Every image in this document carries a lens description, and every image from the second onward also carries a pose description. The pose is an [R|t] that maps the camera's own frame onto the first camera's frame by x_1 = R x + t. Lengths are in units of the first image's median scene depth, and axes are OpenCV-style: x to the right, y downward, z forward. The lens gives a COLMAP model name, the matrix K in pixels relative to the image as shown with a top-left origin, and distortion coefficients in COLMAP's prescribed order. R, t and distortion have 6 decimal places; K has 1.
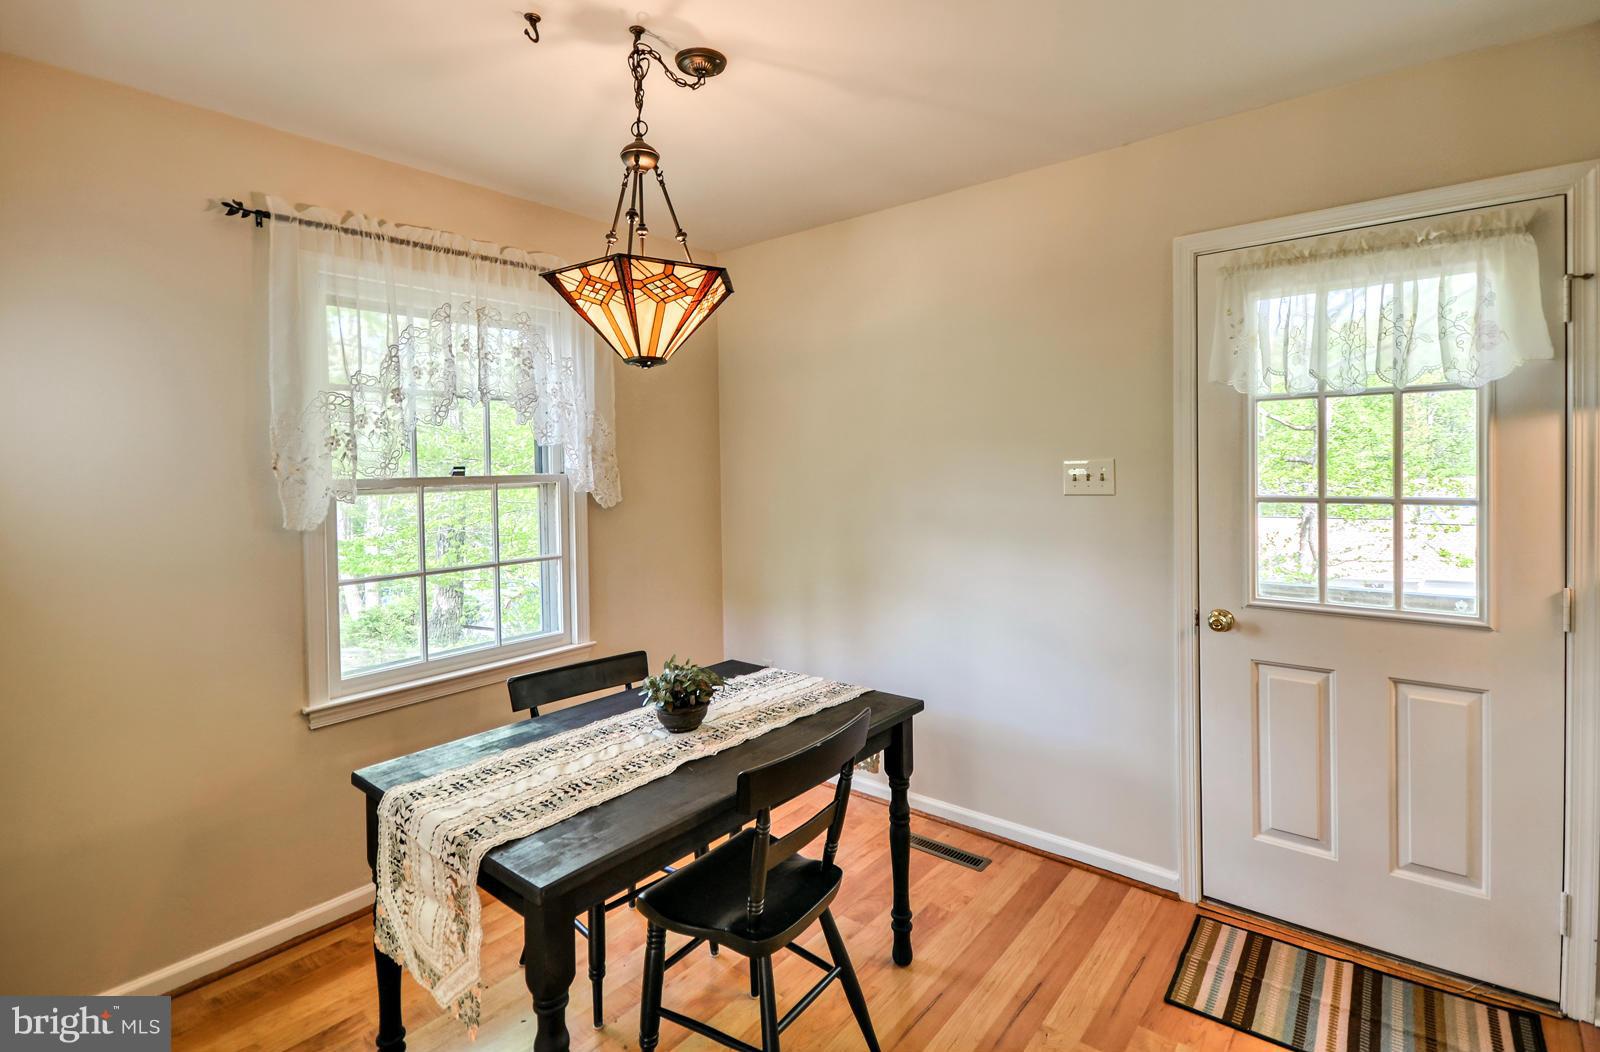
lens RADIAL K [[728.8, 0, 795.1], [0, 728.8, 477.9], [0, 0, 1]] dist [-0.000278, 0.000184]
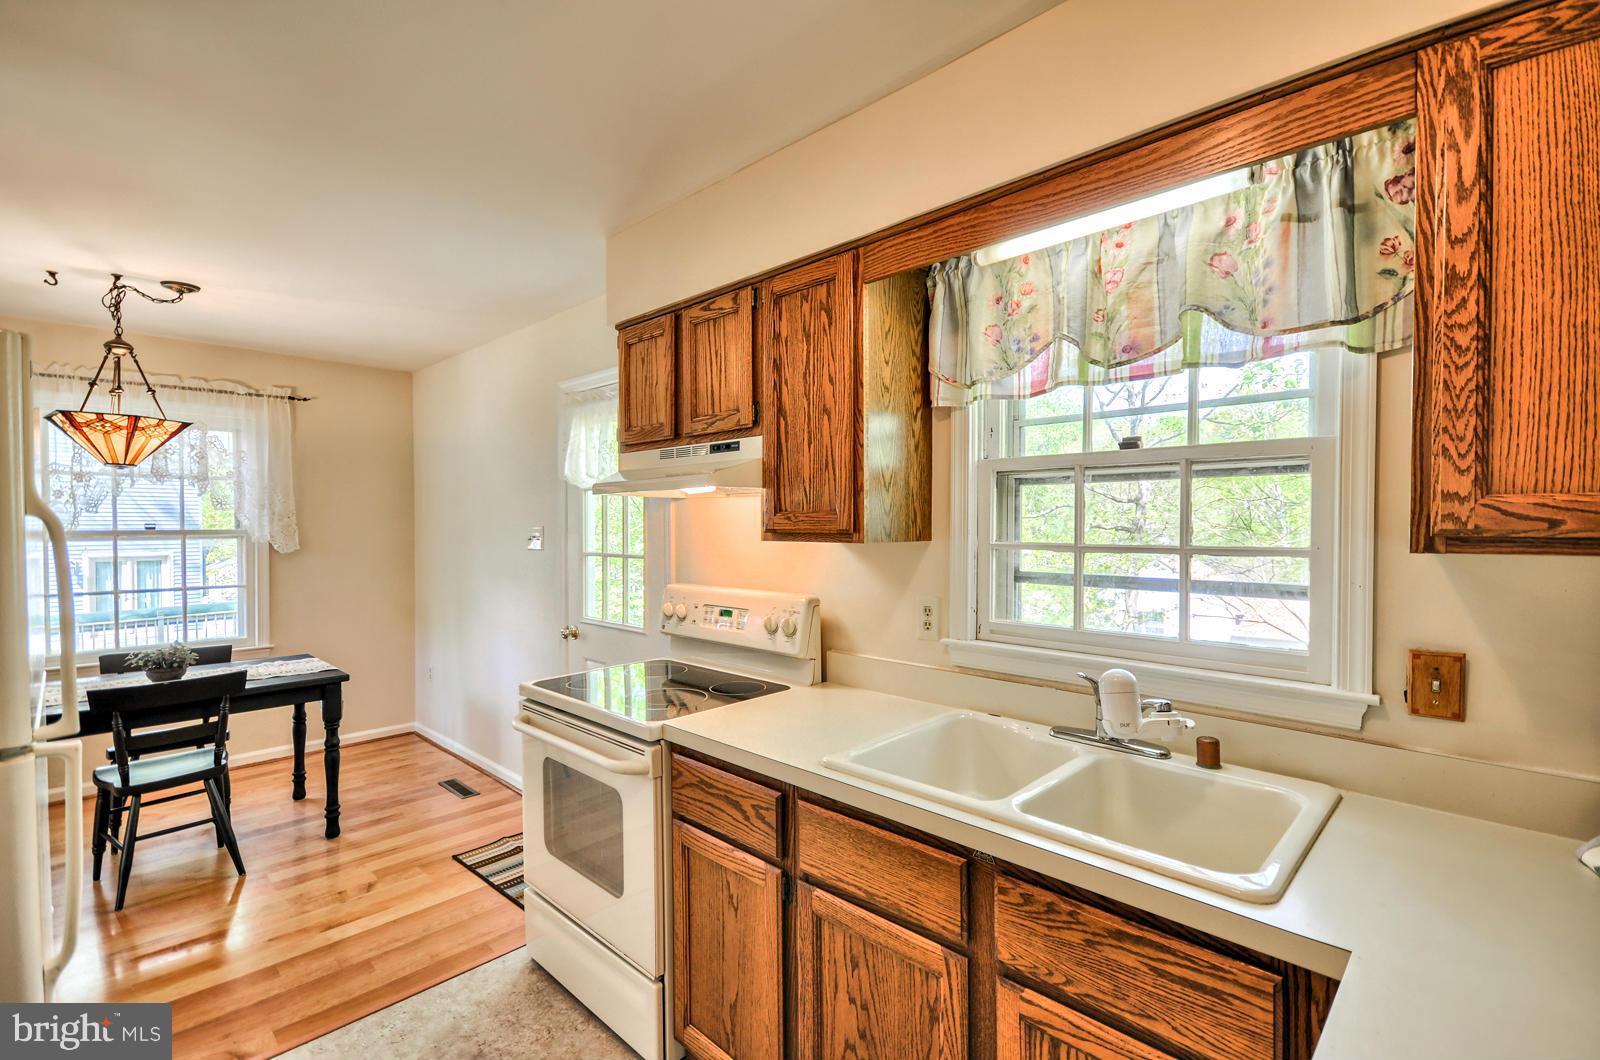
lens RADIAL K [[703.6, 0, 795.0], [0, 703.6, 543.0], [0, 0, 1]] dist [0.001239, 0.000217]
pose [[0.997384, 0.015562, -0.070594, 1.159027], [-0.015094, 0.999860, 0.007166, -0.007709], [0.070695, -0.006081, 0.997479, -0.431855]]
